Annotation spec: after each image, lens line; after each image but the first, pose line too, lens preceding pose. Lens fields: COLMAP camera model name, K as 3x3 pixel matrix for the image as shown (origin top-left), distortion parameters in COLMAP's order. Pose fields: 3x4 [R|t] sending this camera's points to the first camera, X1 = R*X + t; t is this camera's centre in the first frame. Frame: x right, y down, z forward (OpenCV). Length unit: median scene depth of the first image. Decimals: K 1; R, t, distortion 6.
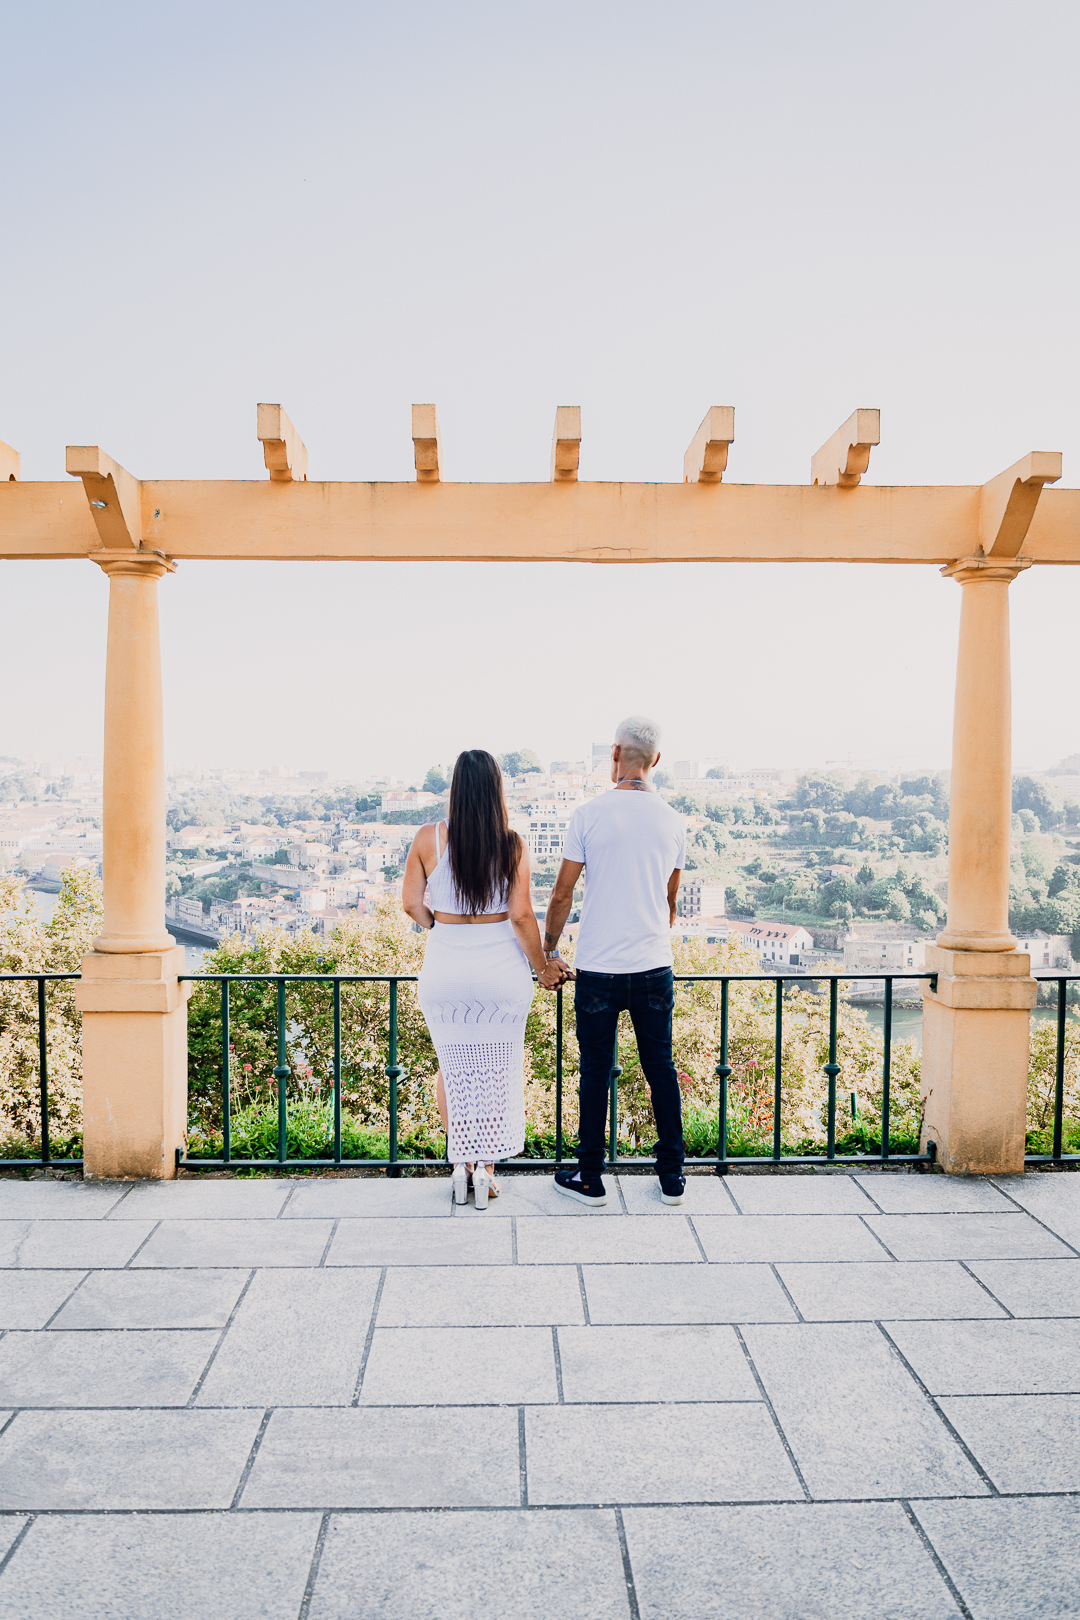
lens RADIAL K [[1166.1, 0, 534.6], [0, 1166.1, 846.6], [0, 0, 1]] dist [-0.014499, -0.001953]
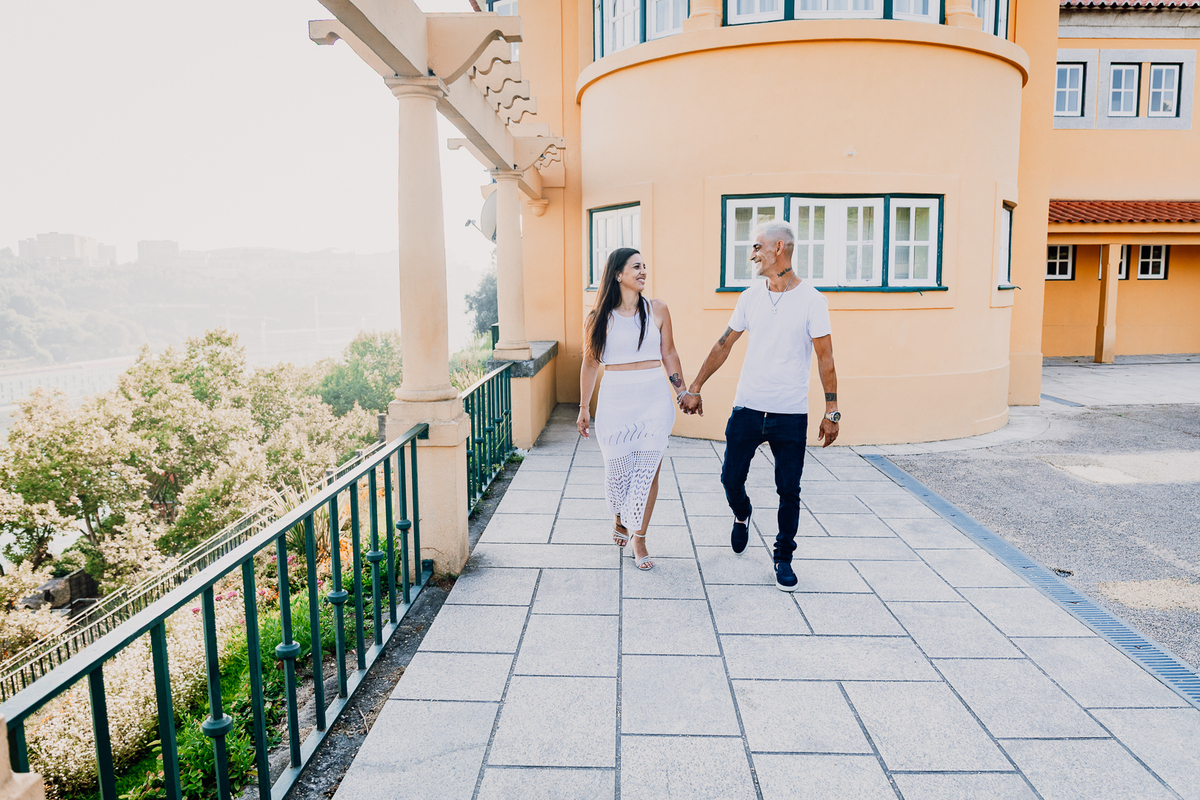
lens RADIAL K [[844.5, 0, 610.7], [0, 844.5, 431.2], [0, 0, 1]] dist [-0.033165, -0.002800]
pose [[0.045521, -0.175551, 0.983417, -0.501614], [0.047728, 0.983696, 0.173391, -0.028318], [-0.997823, 0.039044, 0.053157, 0.736413]]
